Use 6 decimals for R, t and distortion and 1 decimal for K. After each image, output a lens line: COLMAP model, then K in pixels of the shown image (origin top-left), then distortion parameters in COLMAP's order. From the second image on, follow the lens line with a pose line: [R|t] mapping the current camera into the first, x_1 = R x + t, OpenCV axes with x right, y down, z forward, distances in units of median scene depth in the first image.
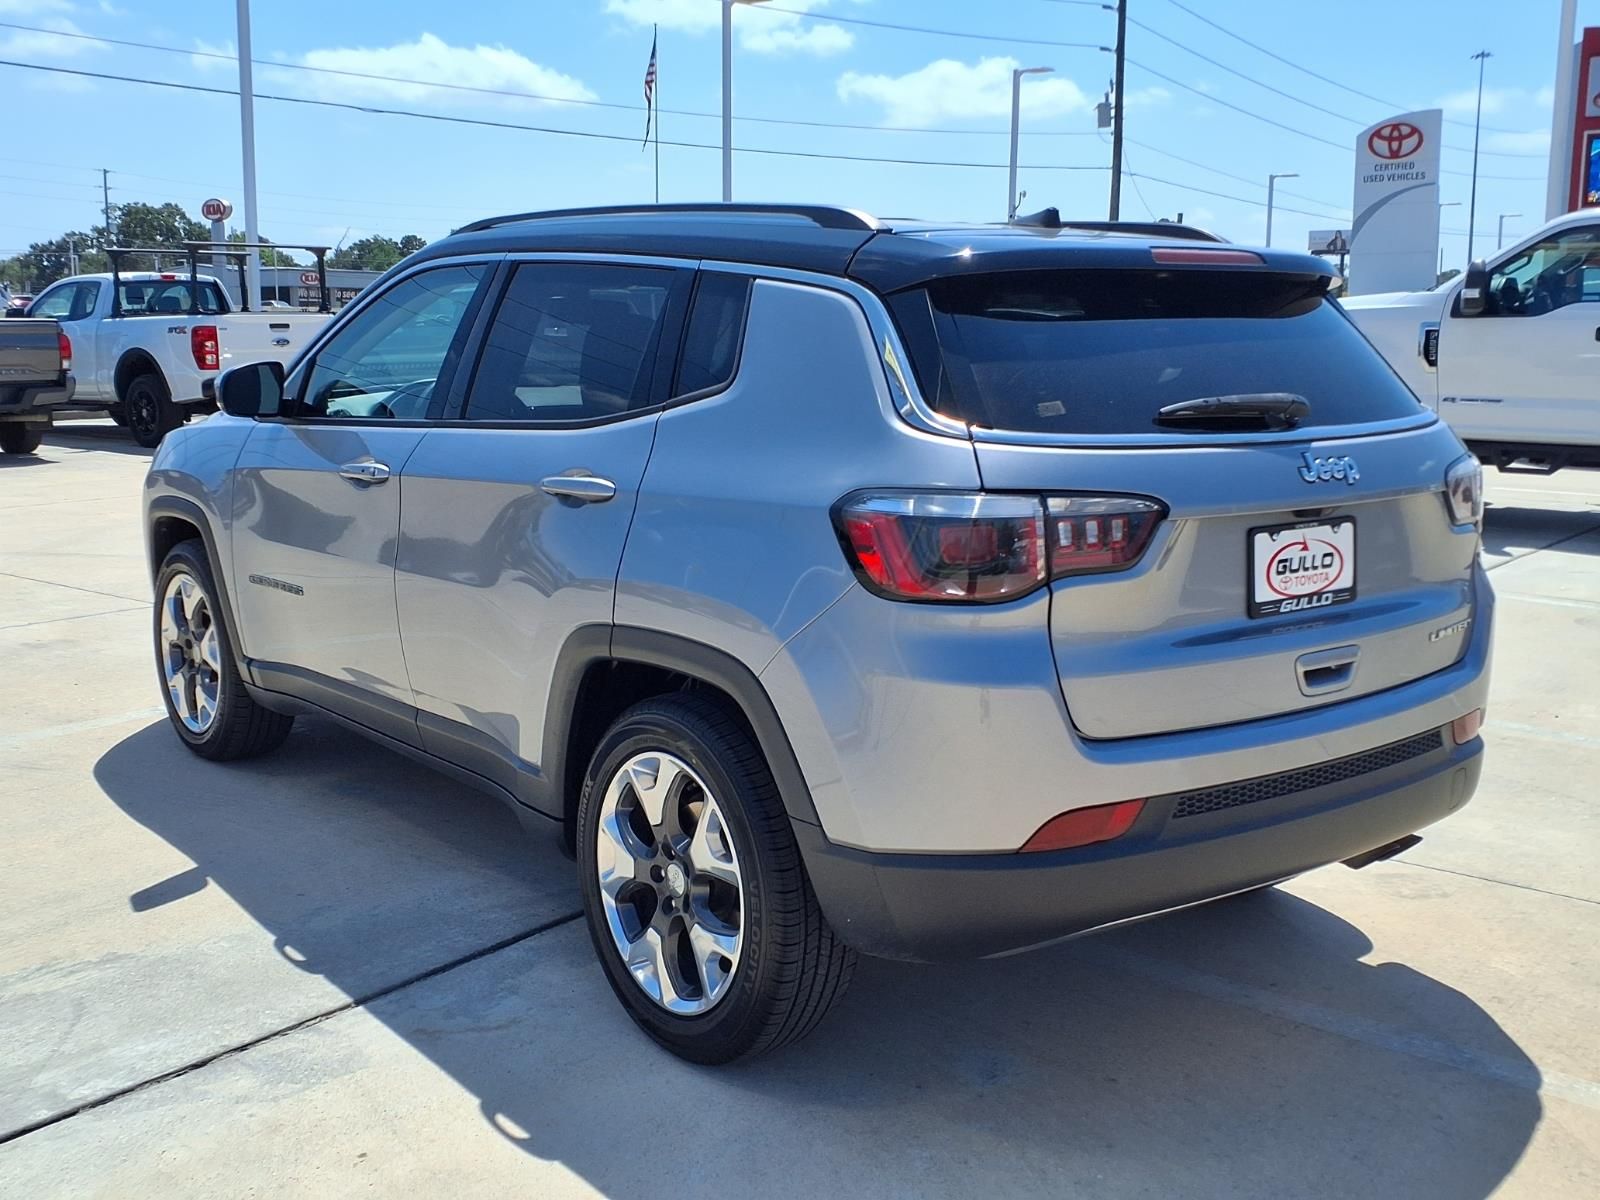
lens RADIAL K [[1706.3, 0, 796.6], [0, 1706.3, 579.6], [0, 0, 1]] dist [0.122860, -0.241629]
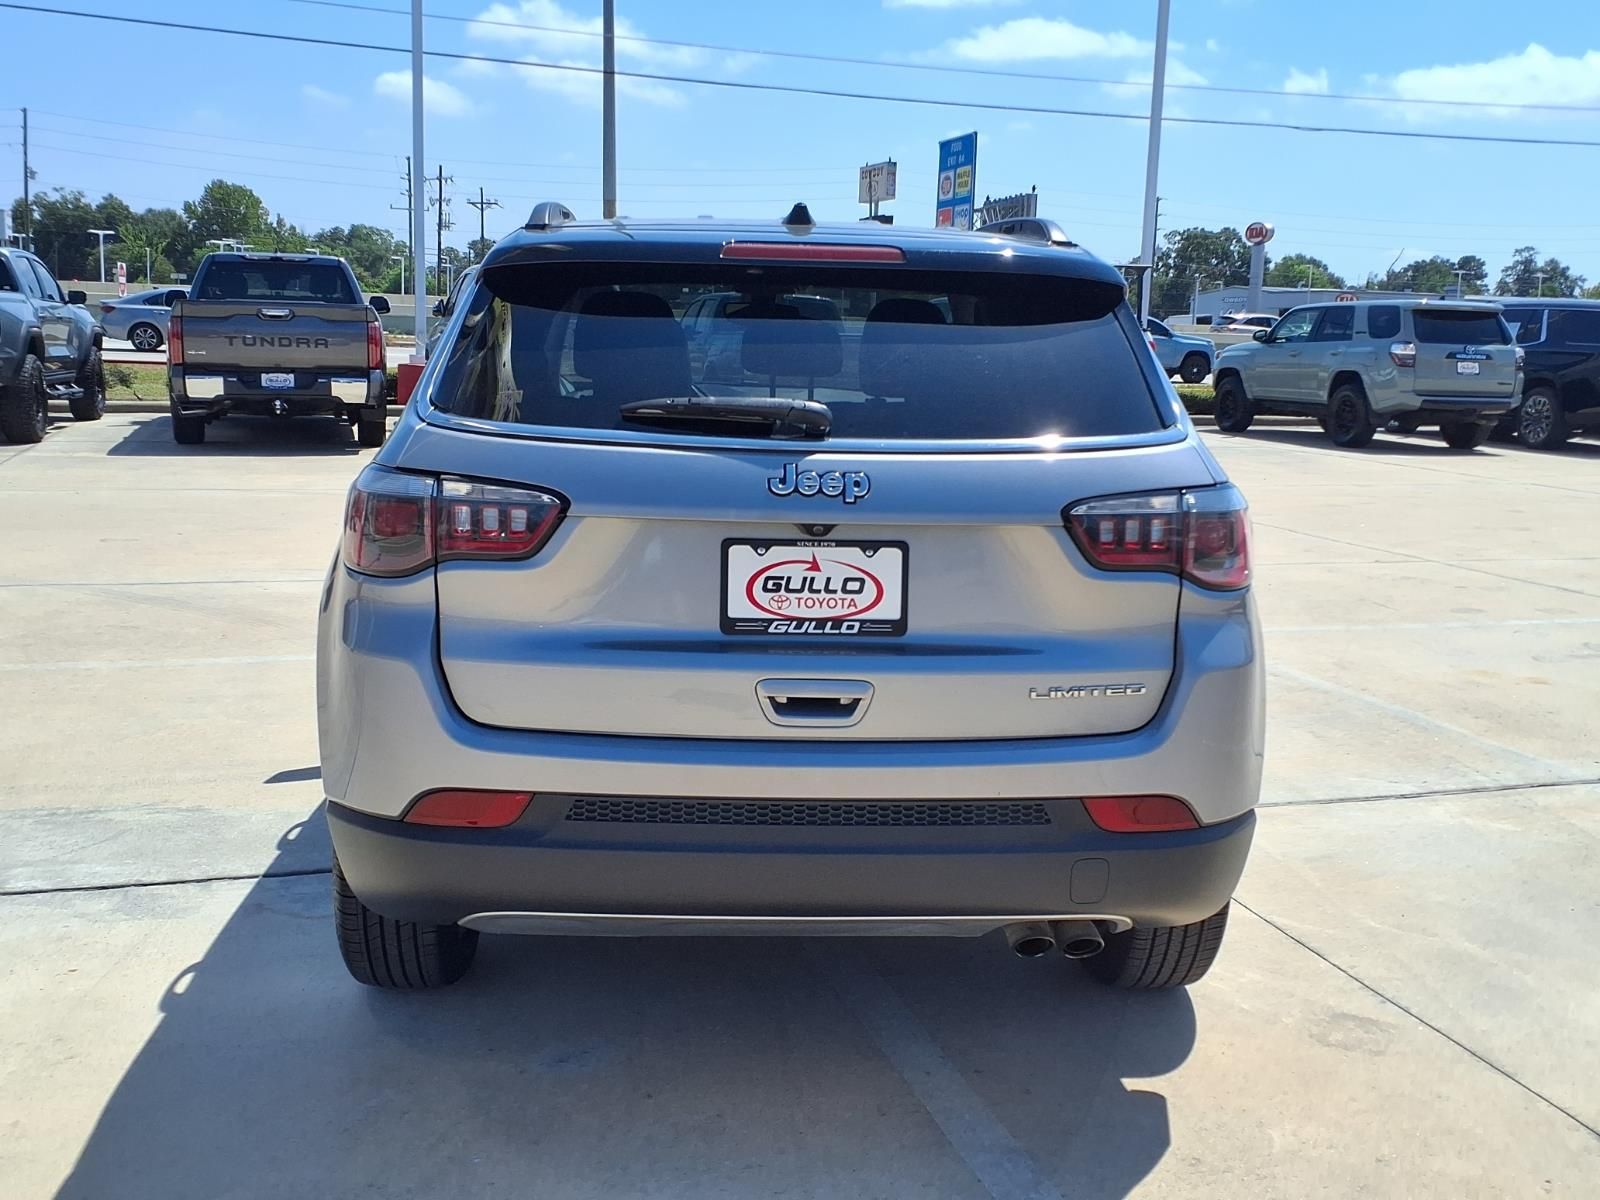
lens RADIAL K [[1706.3, 0, 796.6], [0, 1706.3, 579.6], [0, 0, 1]] dist [0.122860, -0.241629]
pose [[0.817510, 0.106015, -0.566073, 0.804025], [-0.113331, 0.993306, 0.022358, -0.031514], [0.564654, 0.045876, 0.824052, 0.242761]]
